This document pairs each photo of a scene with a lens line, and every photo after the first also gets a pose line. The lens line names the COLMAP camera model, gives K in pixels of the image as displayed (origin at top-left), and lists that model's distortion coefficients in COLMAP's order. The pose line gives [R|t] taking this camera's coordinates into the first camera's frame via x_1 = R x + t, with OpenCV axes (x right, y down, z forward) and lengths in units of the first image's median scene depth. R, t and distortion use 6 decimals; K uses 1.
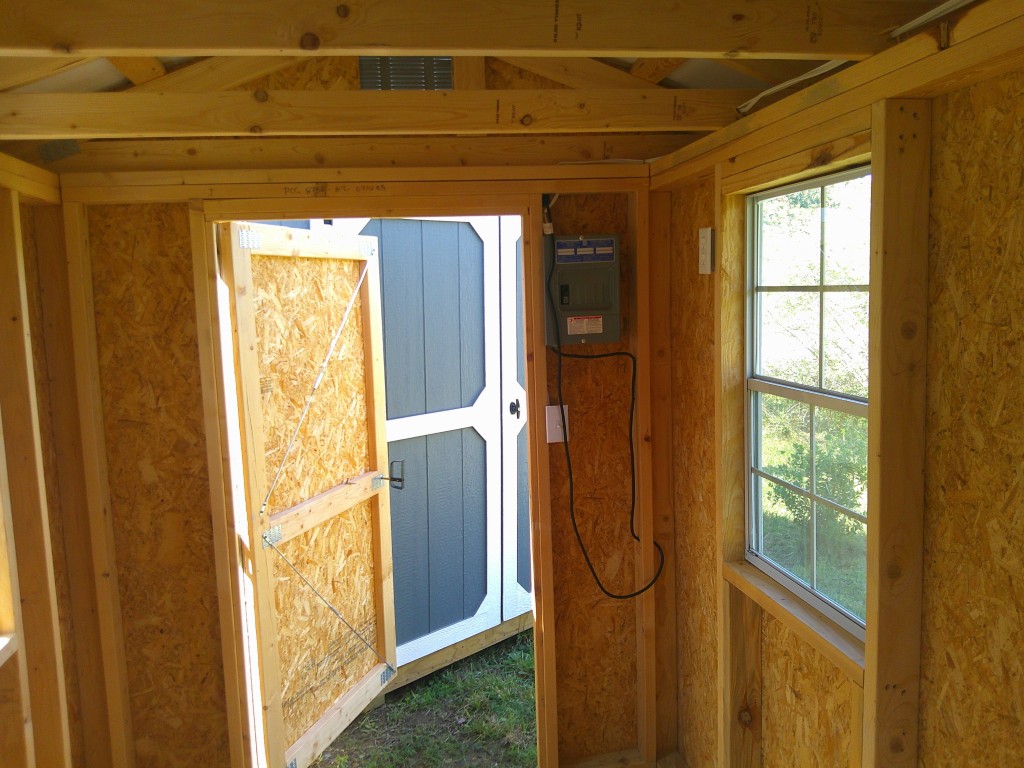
lens RADIAL K [[832.6, 0, 532.7], [0, 832.6, 415.6], [0, 0, 1]] dist [0.099917, -0.250536]
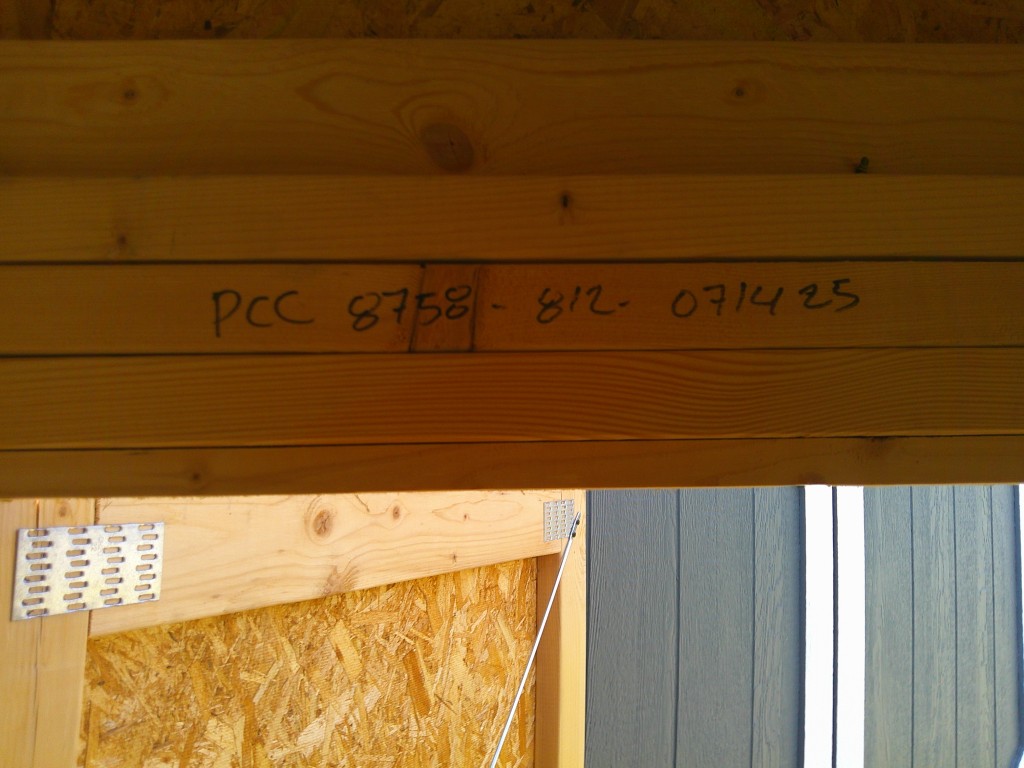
lens RADIAL K [[832.6, 0, 532.7], [0, 832.6, 415.6], [0, 0, 1]] dist [0.099917, -0.250536]
pose [[0.990095, 0.008970, -0.140115, -0.182670], [-0.042614, 0.970079, -0.239020, -0.181866], [0.133779, 0.242623, 0.960852, 0.731261]]
